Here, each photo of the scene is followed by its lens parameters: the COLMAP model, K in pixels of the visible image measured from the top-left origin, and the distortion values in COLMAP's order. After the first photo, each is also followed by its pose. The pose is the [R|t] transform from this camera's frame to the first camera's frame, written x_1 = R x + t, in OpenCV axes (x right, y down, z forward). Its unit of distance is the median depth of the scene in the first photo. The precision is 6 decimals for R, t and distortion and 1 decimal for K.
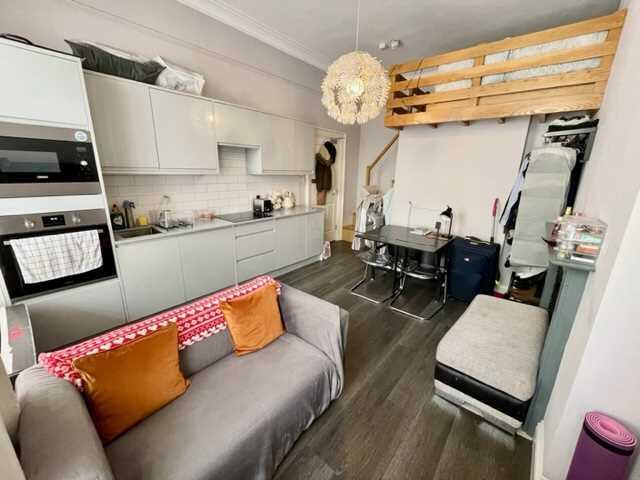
lens RADIAL K [[259.7, 0, 317.6], [0, 259.7, 238.8], [0, 0, 1]] dist [-0.000638, 0.000203]
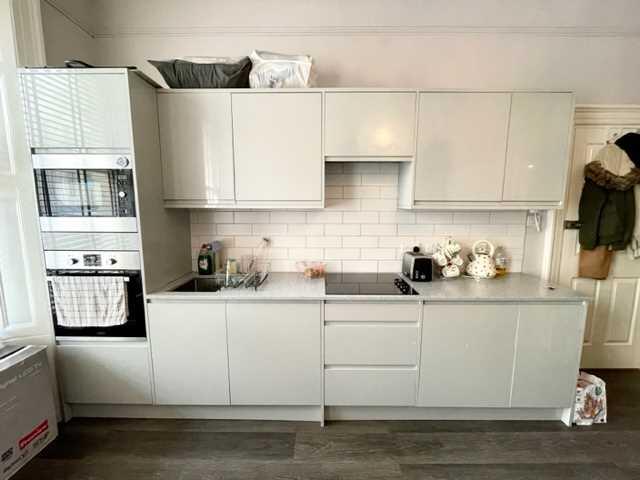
lens RADIAL K [[259.7, 0, 322.0], [0, 259.7, 238.7], [0, 0, 1]] dist [-0.000638, 0.000203]
pose [[0.643360, 0.071992, -0.762171, 0.079468], [-0.186160, 0.980398, -0.064535, -0.138206], [0.742585, 0.183405, 0.644151, 0.612107]]
